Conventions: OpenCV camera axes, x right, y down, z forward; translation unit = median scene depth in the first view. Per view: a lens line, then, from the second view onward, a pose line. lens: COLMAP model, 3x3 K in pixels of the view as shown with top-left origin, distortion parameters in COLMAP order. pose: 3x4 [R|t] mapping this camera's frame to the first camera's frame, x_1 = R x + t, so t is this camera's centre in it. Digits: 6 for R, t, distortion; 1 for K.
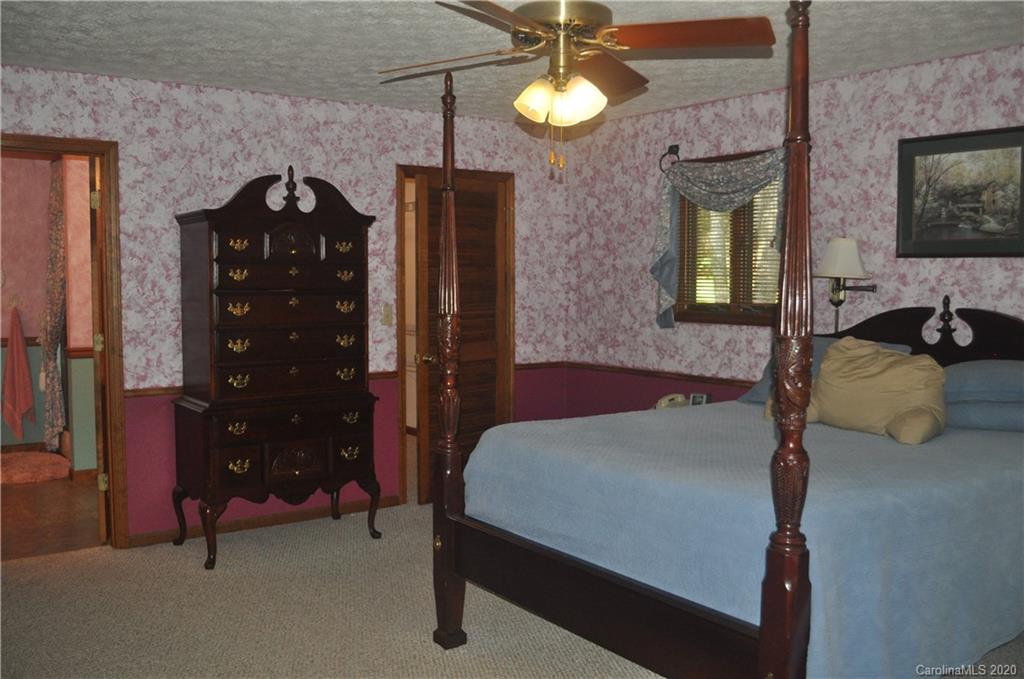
lens RADIAL K [[926.0, 0, 512.6], [0, 926.0, 334.4], [0, 0, 1]] dist [-0.068726, 0.010241]
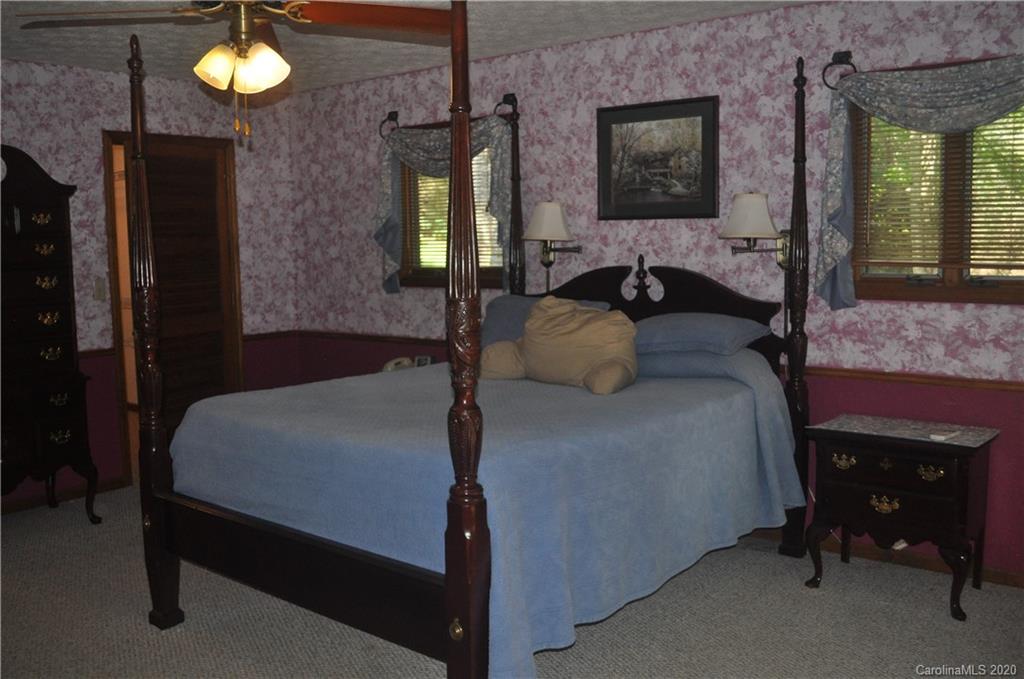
lens RADIAL K [[926.0, 0, 510.7], [0, 926.0, 334.2], [0, 0, 1]] dist [-0.068726, 0.010241]
pose [[0.967328, -0.043656, 0.249741, 0.041457], [0.034321, 0.998544, 0.041616, 0.000357], [-0.251194, -0.031685, 0.967418, -0.016642]]
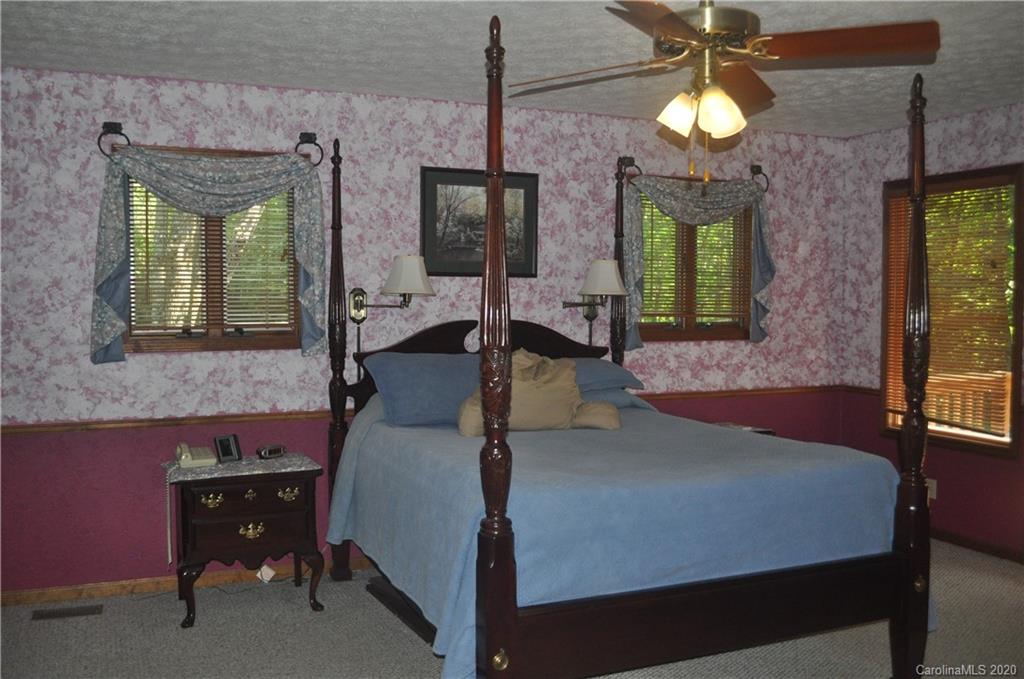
lens RADIAL K [[926.0, 0, 506.7], [0, 926.0, 337.7], [0, 0, 1]] dist [-0.068726, 0.010241]
pose [[0.230334, -0.049026, 0.971876, -0.547146], [0.060070, 0.997542, 0.036084, -0.039237], [-0.971256, 0.050069, 0.232713, 0.576312]]
